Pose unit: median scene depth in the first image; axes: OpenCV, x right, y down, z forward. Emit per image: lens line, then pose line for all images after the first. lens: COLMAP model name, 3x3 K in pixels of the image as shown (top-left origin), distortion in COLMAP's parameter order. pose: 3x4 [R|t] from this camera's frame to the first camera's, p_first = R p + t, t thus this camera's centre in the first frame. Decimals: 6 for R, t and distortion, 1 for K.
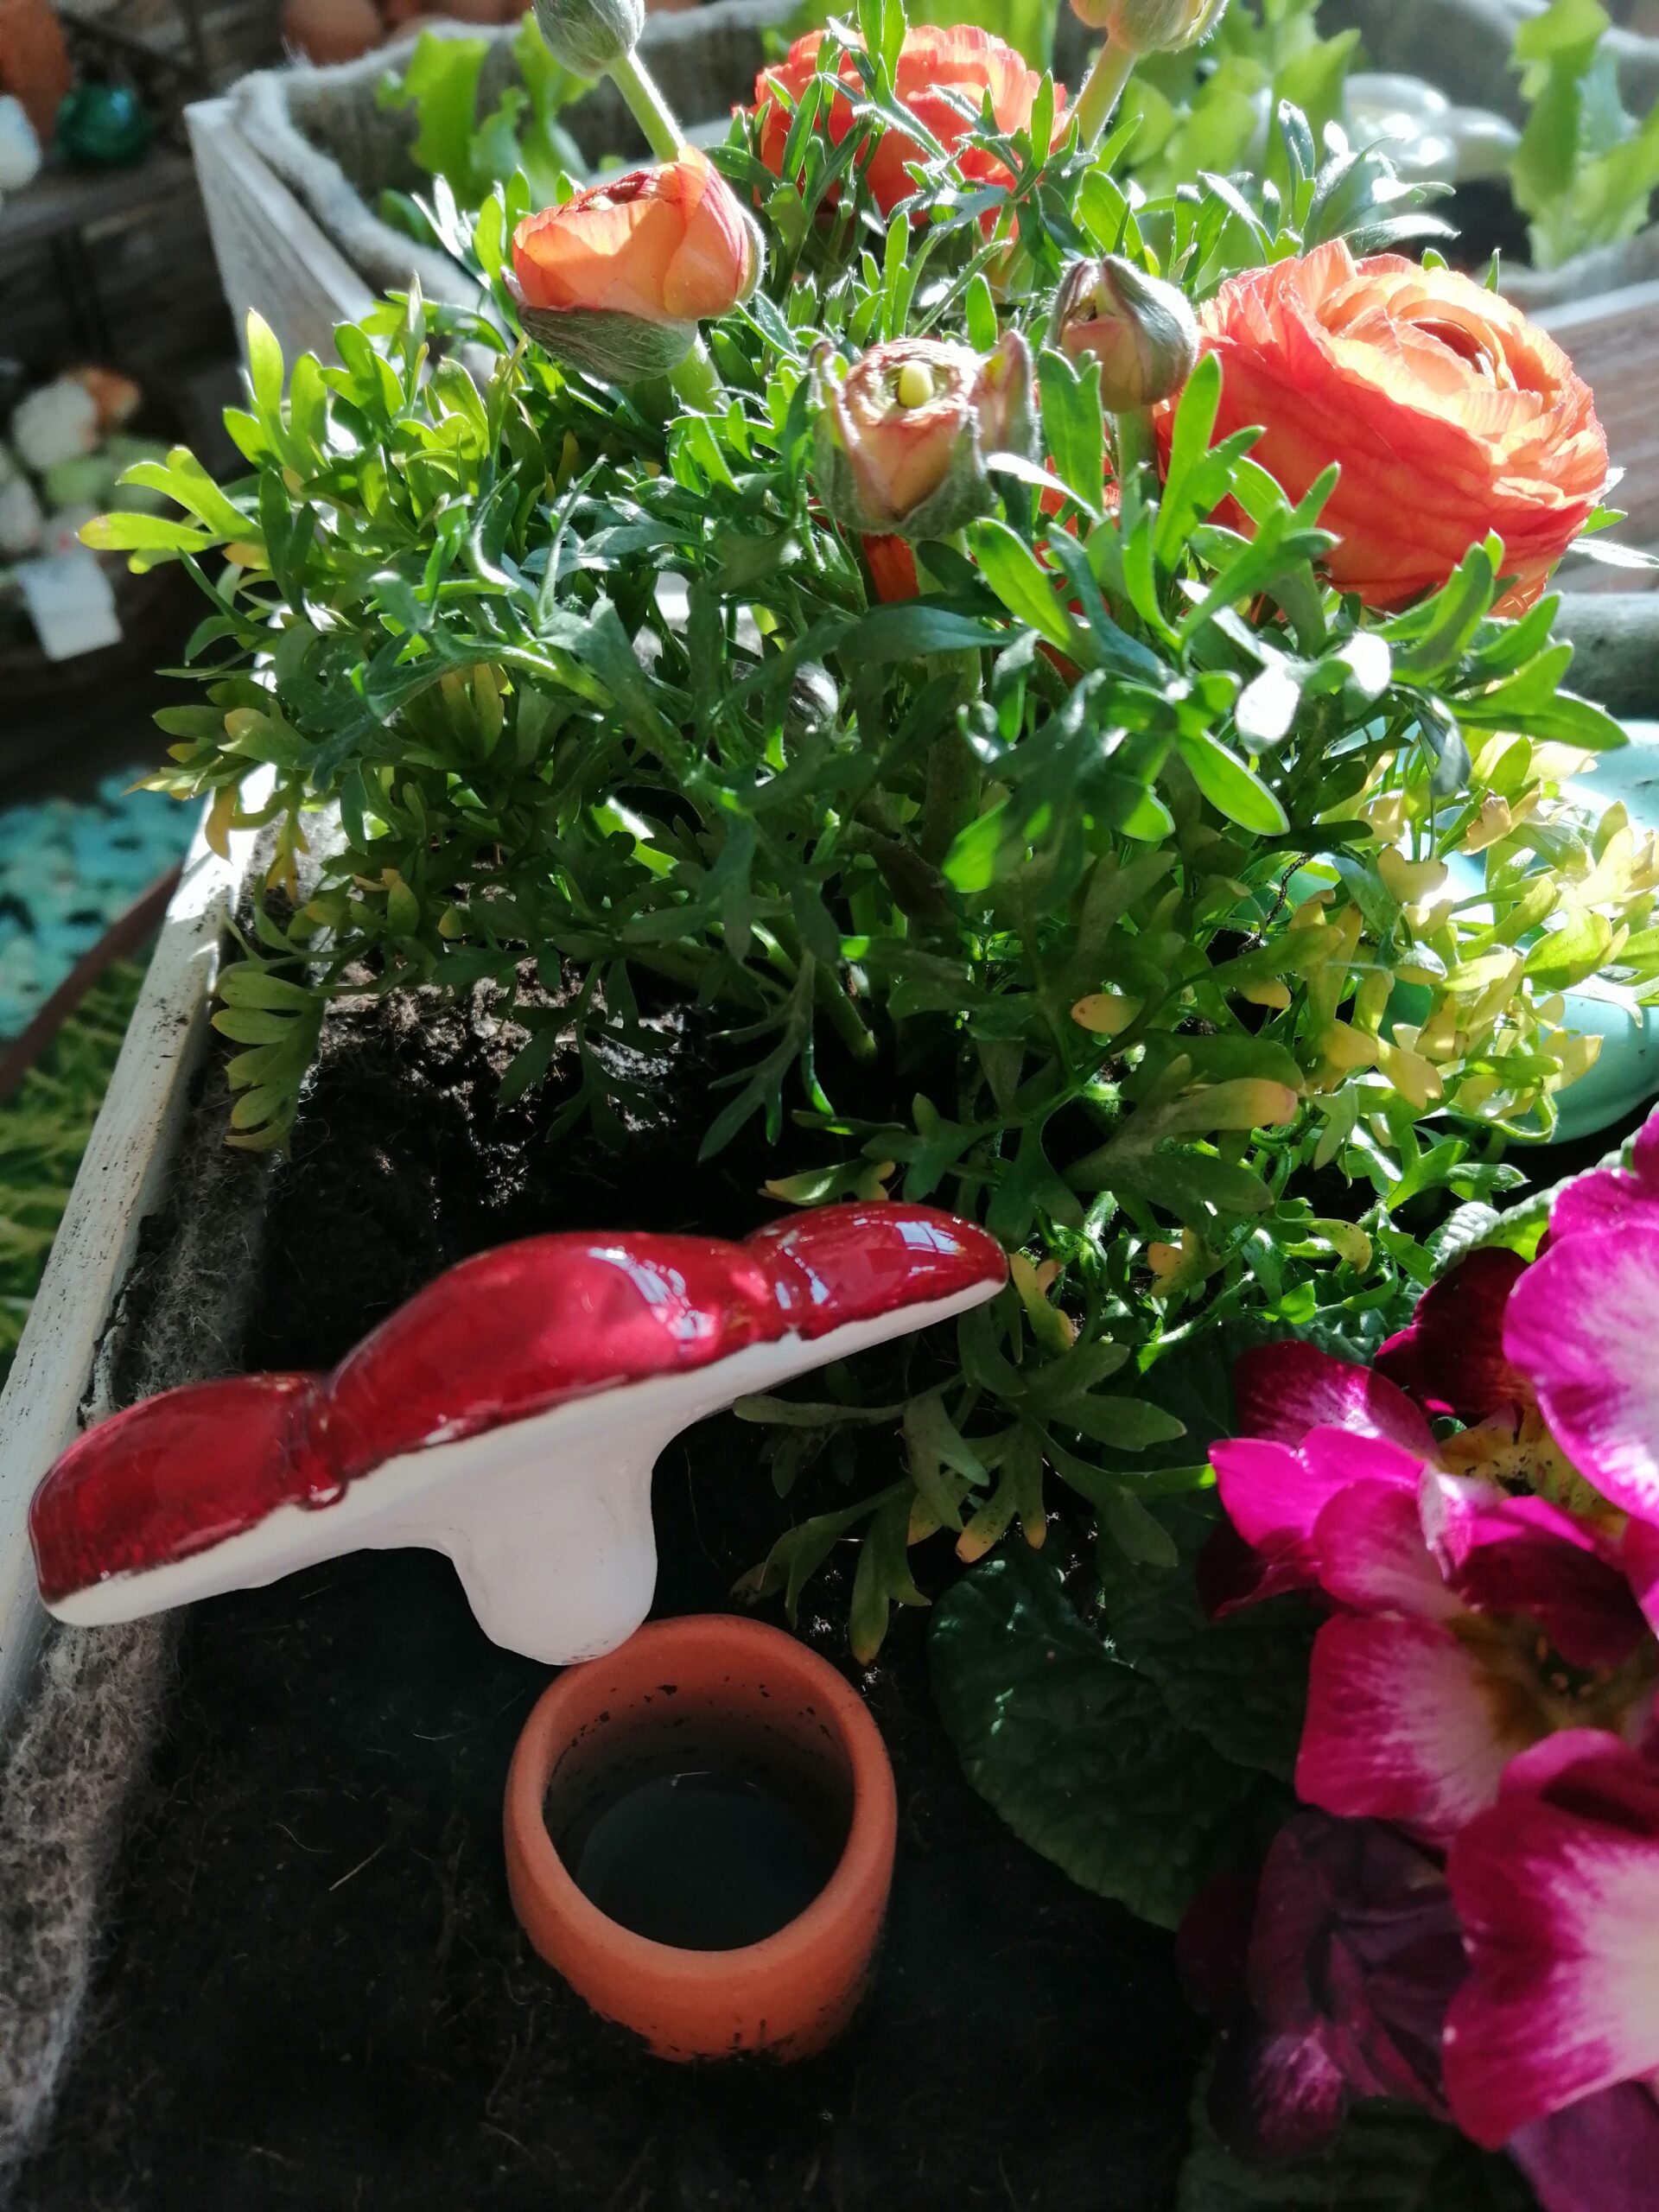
lens RADIAL K [[1796.0, 0, 829.5], [0, 1796.0, 1106.0], [0, 0, 1]] dist [-0.049414, 0.062483]
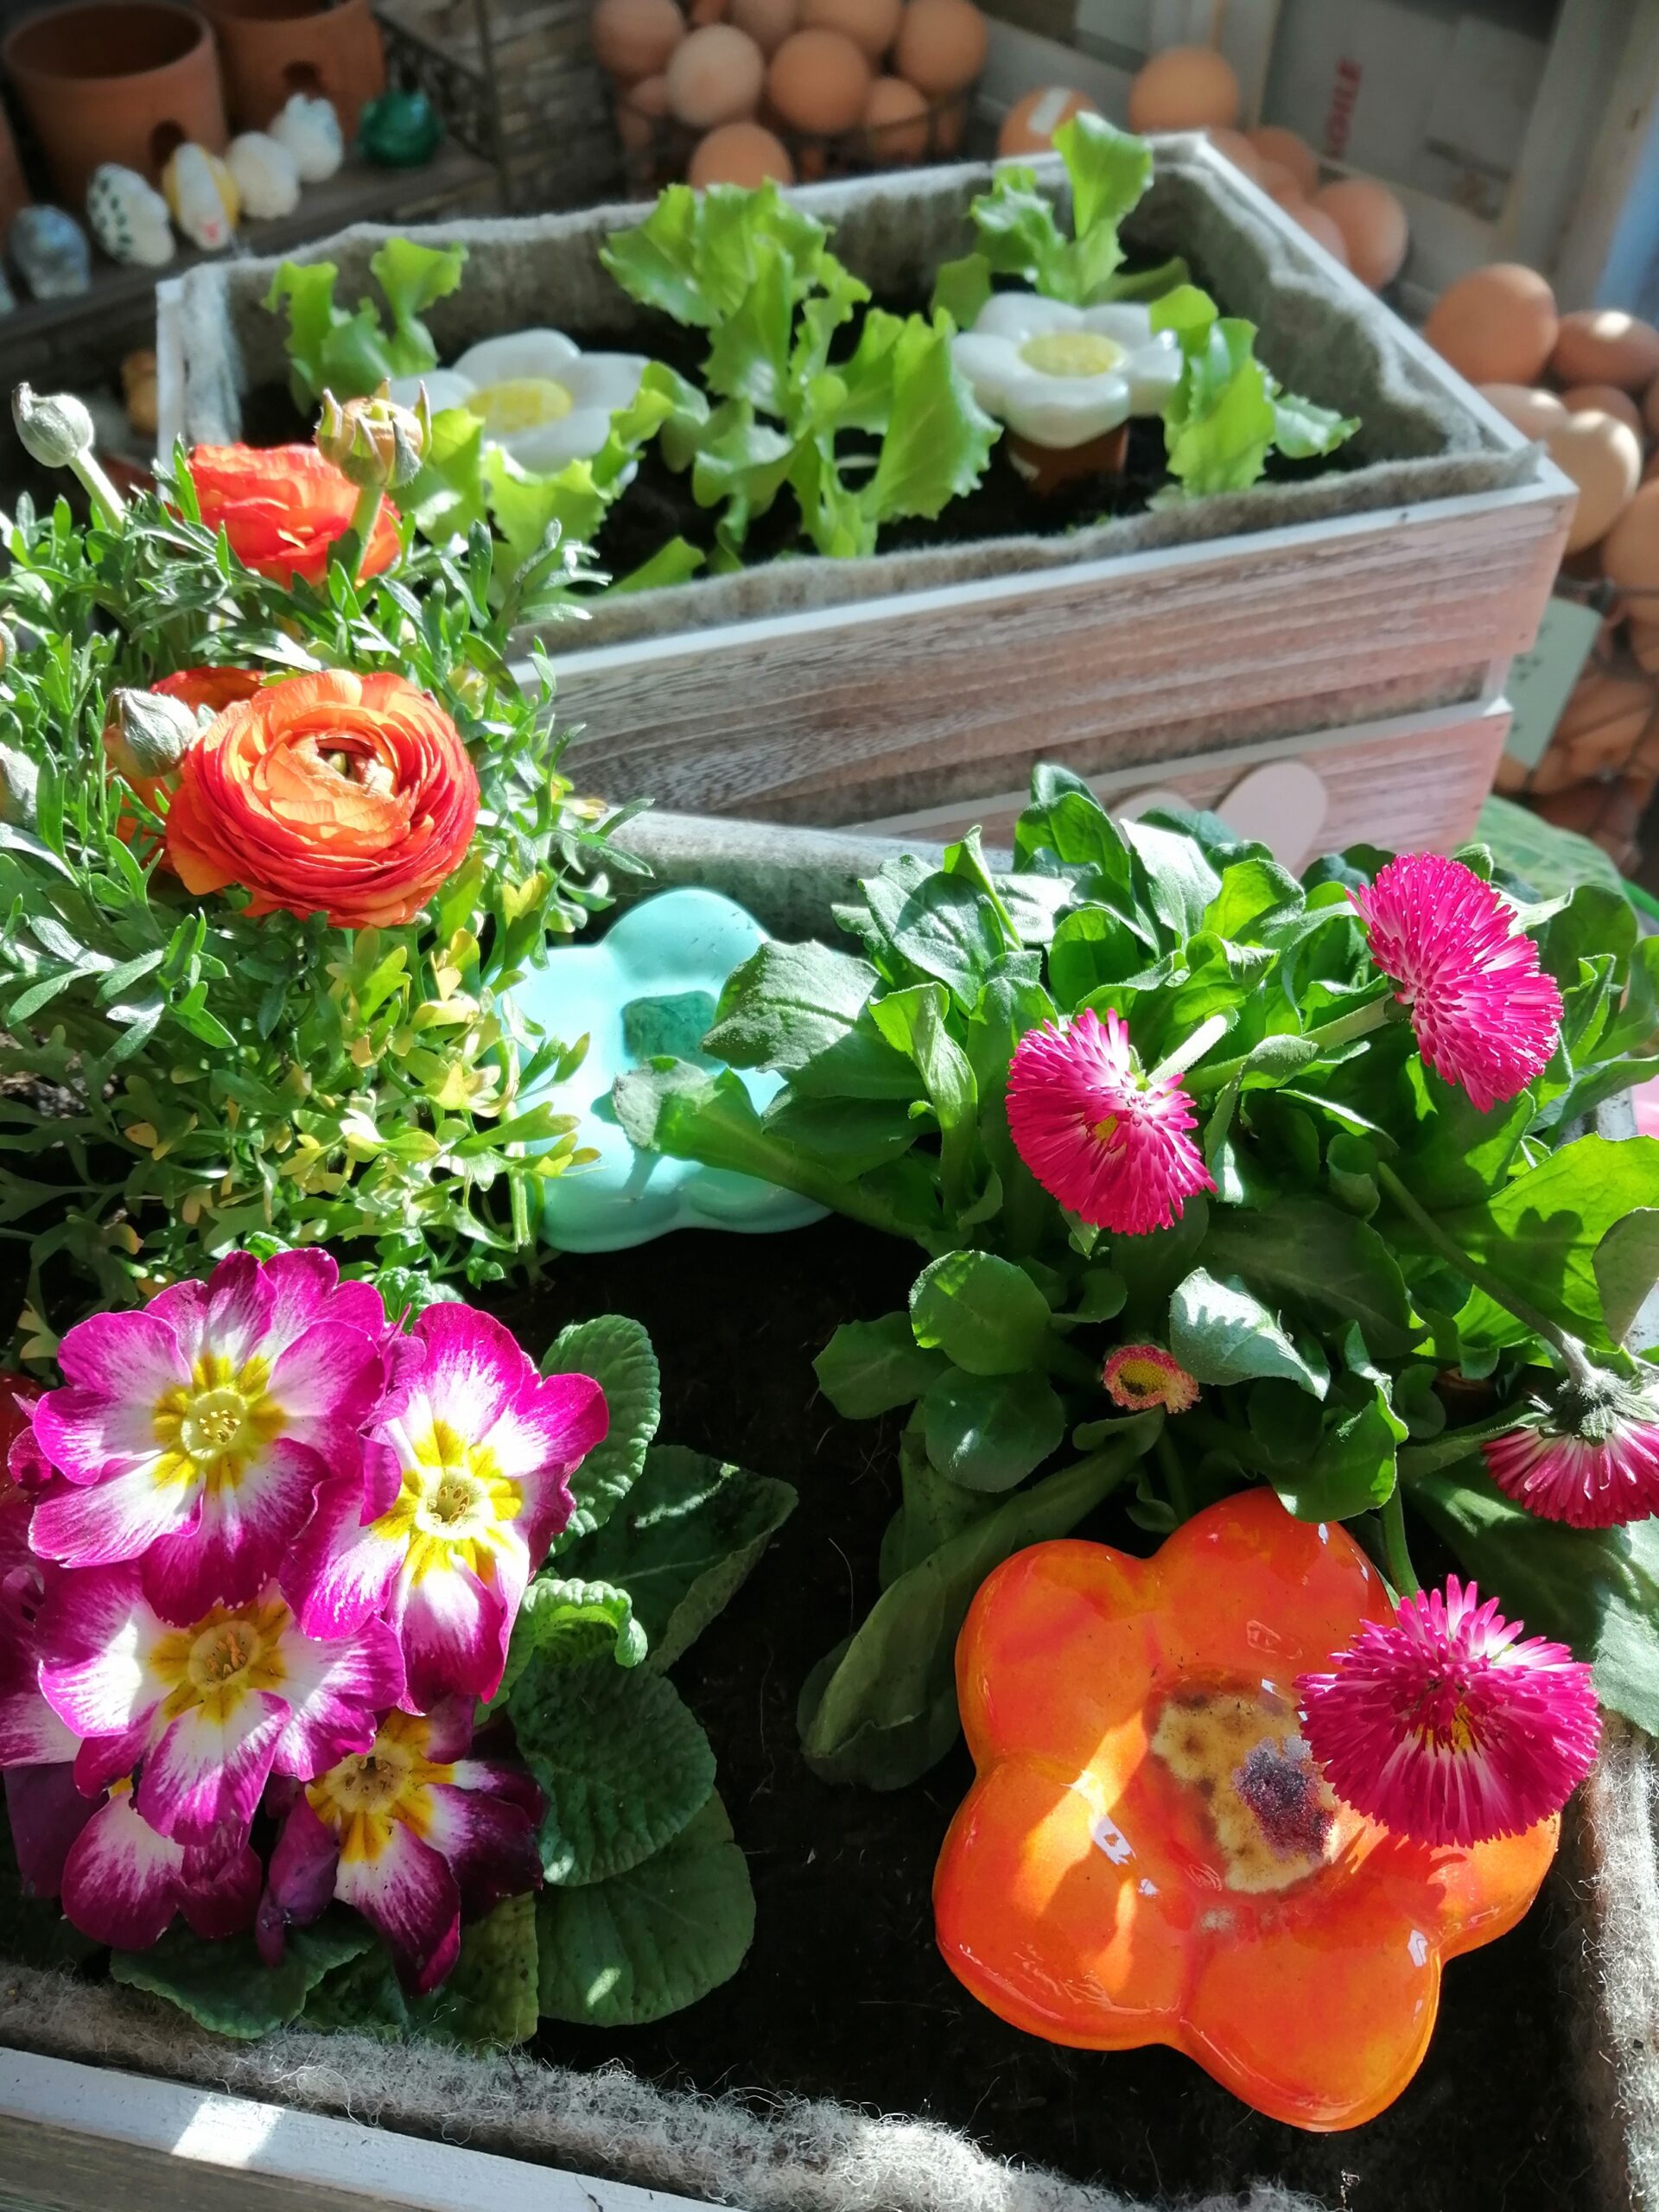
lens RADIAL K [[1790.8, 0, 829.5], [0, 1790.8, 1106.0], [0, 0, 1]] dist [-0.047062, 0.060350]
pose [[0.974868, 0.145376, -0.168816, 1.104722], [-0.139972, 0.989197, 0.043552, -0.249885], [0.173323, -0.018828, 0.984685, -0.518409]]
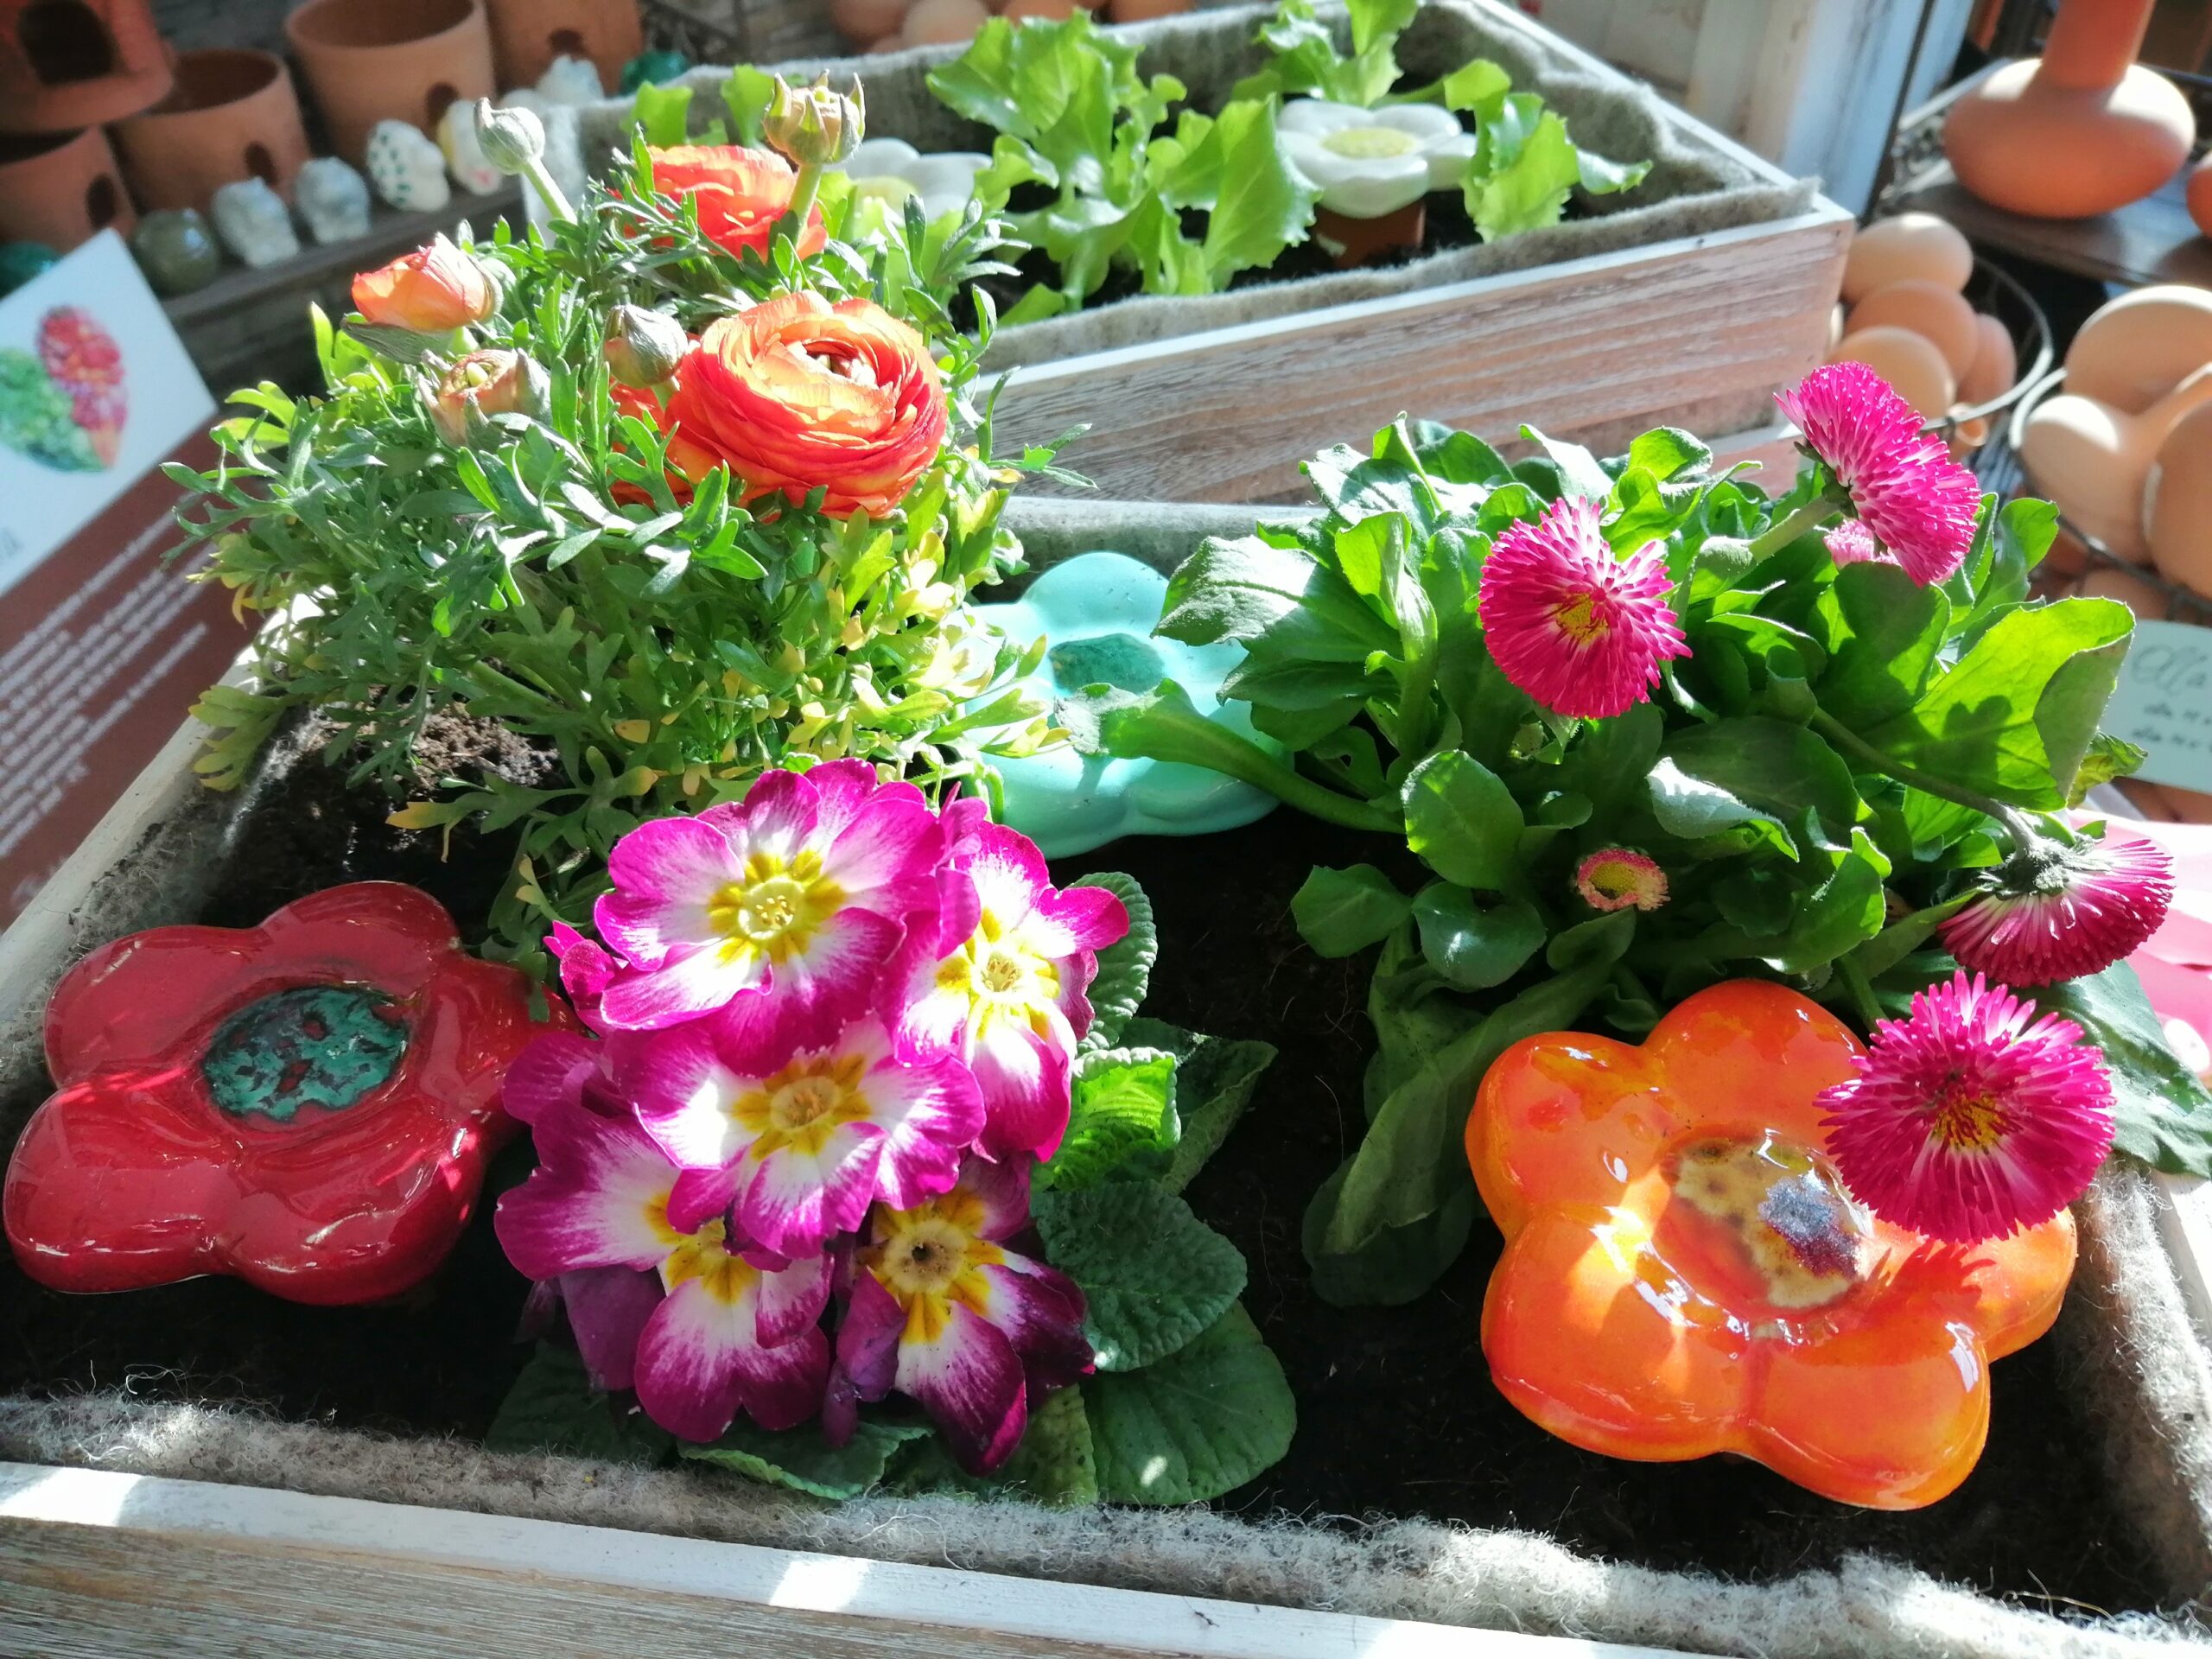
lens RADIAL K [[1776.4, 0, 1106.0], [0, 1776.4, 829.5], [0, 0, 1]] dist [-0.043908, 0.057191]
pose [[0.984887, 0.074277, -0.156463, 0.929388], [-0.087844, 0.992782, -0.081654, 0.150457], [0.149269, 0.094164, 0.984303, -0.624971]]
